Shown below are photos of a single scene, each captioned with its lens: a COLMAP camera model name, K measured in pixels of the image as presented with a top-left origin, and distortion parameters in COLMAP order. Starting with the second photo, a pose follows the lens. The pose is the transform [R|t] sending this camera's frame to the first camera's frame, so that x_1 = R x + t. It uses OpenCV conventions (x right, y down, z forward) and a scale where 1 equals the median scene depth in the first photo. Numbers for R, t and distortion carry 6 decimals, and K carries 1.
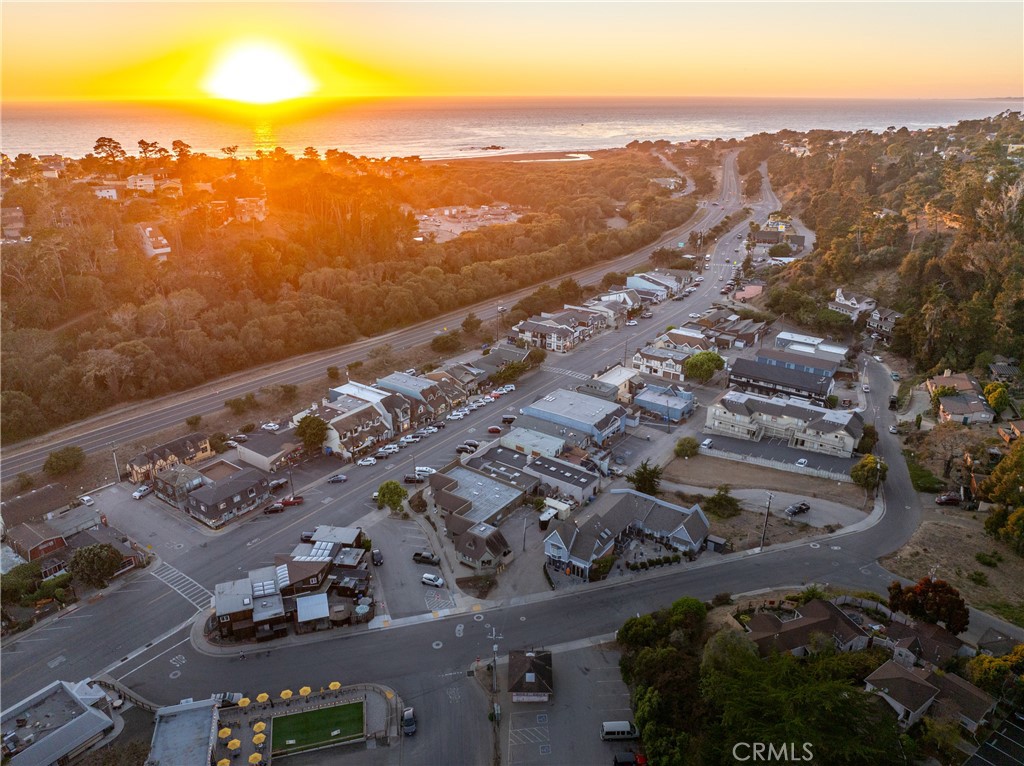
lens RADIAL K [[714.6, 0, 512.0], [0, 714.6, 383.0], [0, 0, 1]] dist [-0.036996, 0.001577]
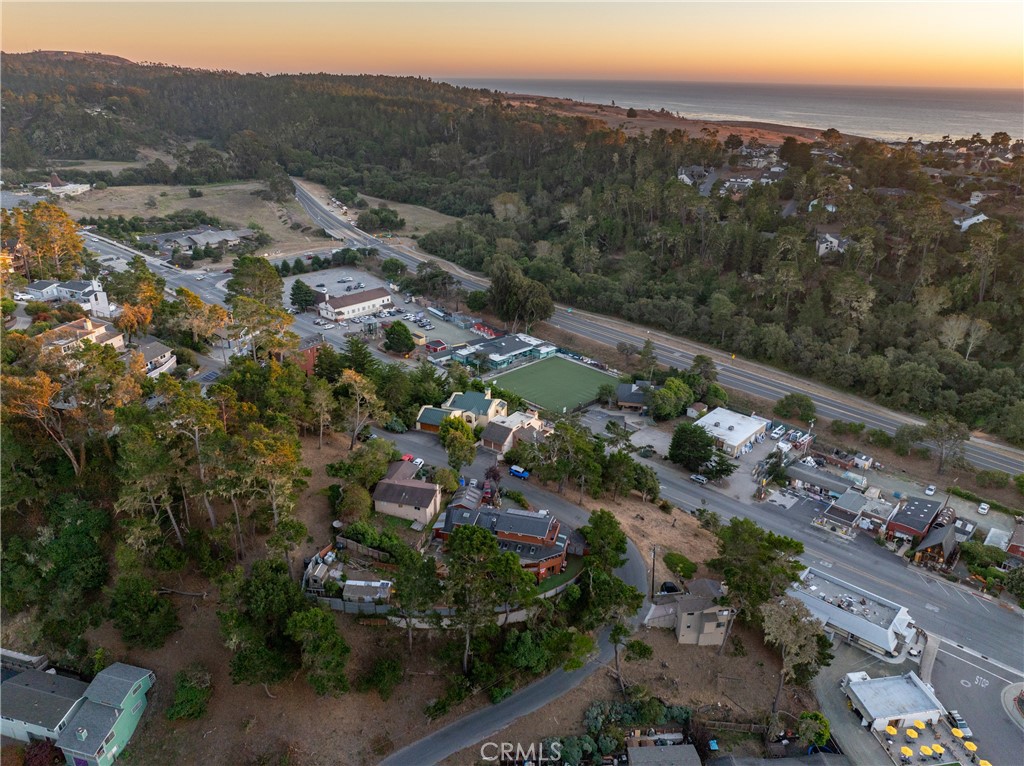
lens RADIAL K [[714.6, 0, 512.0], [0, 714.6, 383.0], [0, 0, 1]] dist [-0.036996, 0.001577]
pose [[-0.108459, 0.396856, -0.911450, 0.253368], [-0.386206, 0.828018, 0.406486, -0.095708], [0.916014, 0.396094, 0.063462, 0.033680]]
